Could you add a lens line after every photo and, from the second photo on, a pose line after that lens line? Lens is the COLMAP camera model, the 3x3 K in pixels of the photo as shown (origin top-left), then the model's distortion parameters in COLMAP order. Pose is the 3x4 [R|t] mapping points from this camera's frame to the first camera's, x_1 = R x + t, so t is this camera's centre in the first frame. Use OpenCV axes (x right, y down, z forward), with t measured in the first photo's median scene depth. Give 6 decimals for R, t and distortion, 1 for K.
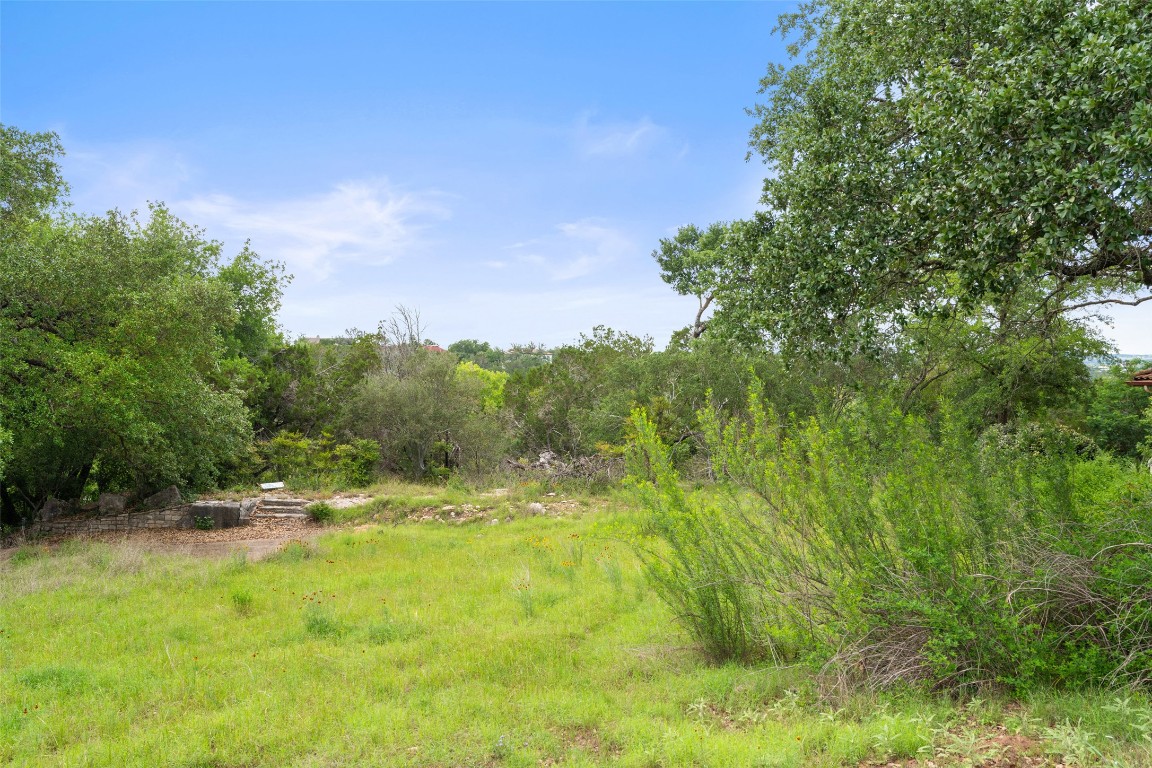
lens RADIAL K [[1072.3, 0, 576.0], [0, 1072.3, 384.0], [0, 0, 1]] dist [-0.012279, -0.001774]
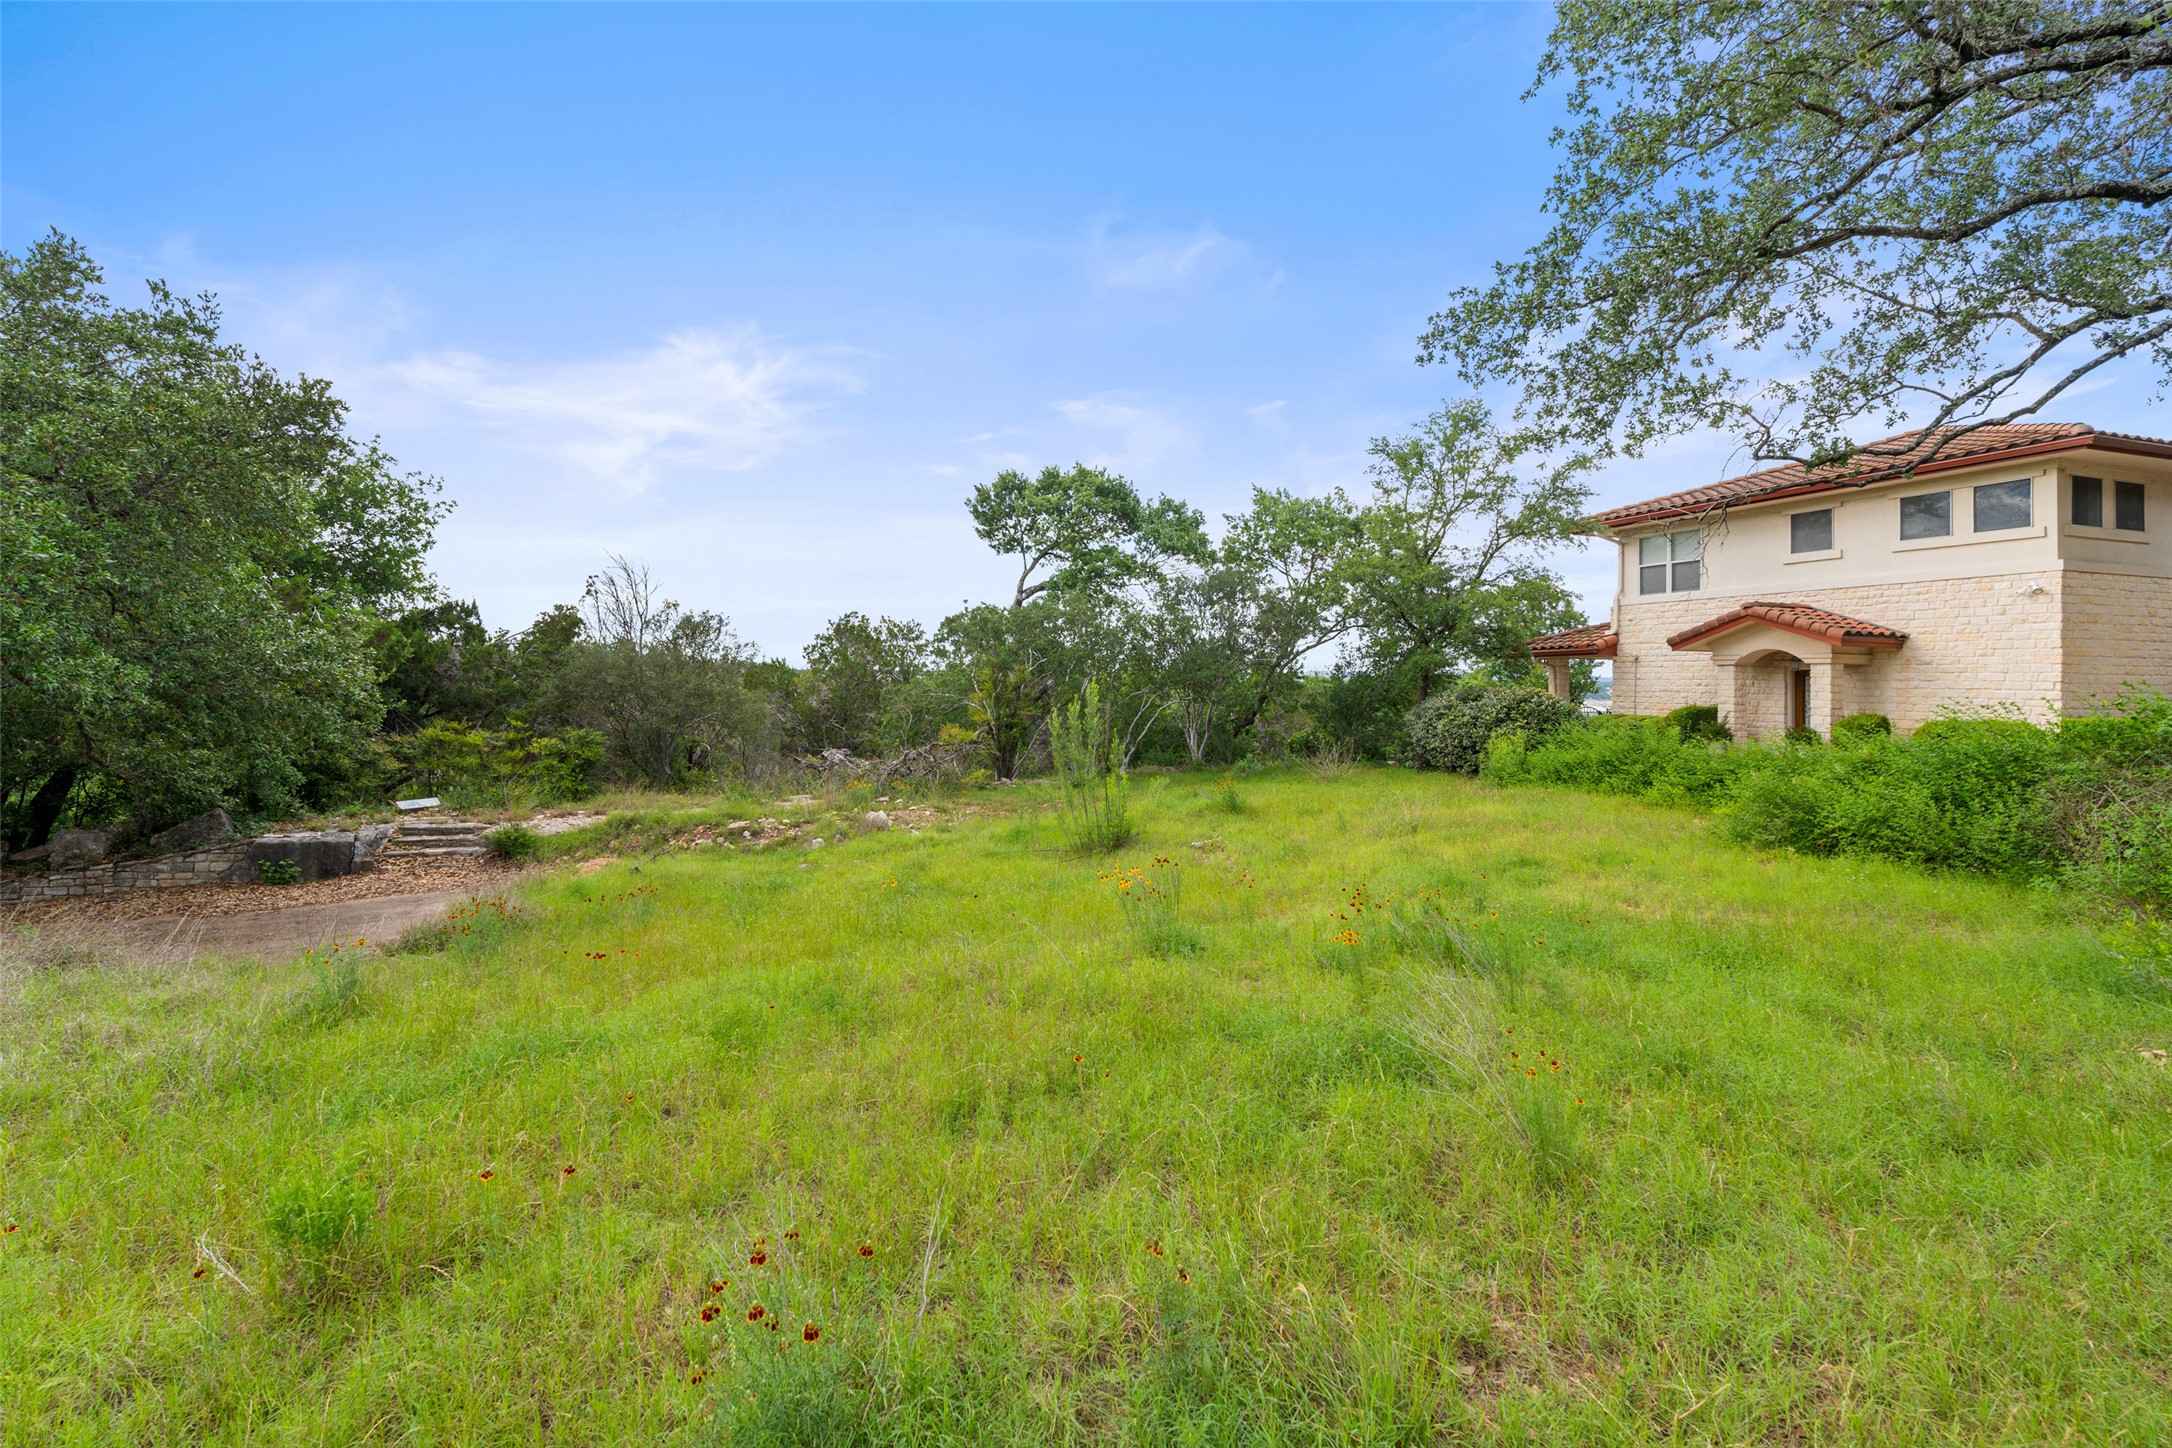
lens RADIAL K [[990.0, 0, 1090.7], [0, 990.0, 668.8], [0, 0, 1]] dist [-0.001644, 0.000007]
pose [[0.946902, 0.003769, 0.321502, -0.101530], [0.007981, 0.999348, -0.035221, 0.040958], [-0.321425, 0.035917, 0.946254, 0.337364]]
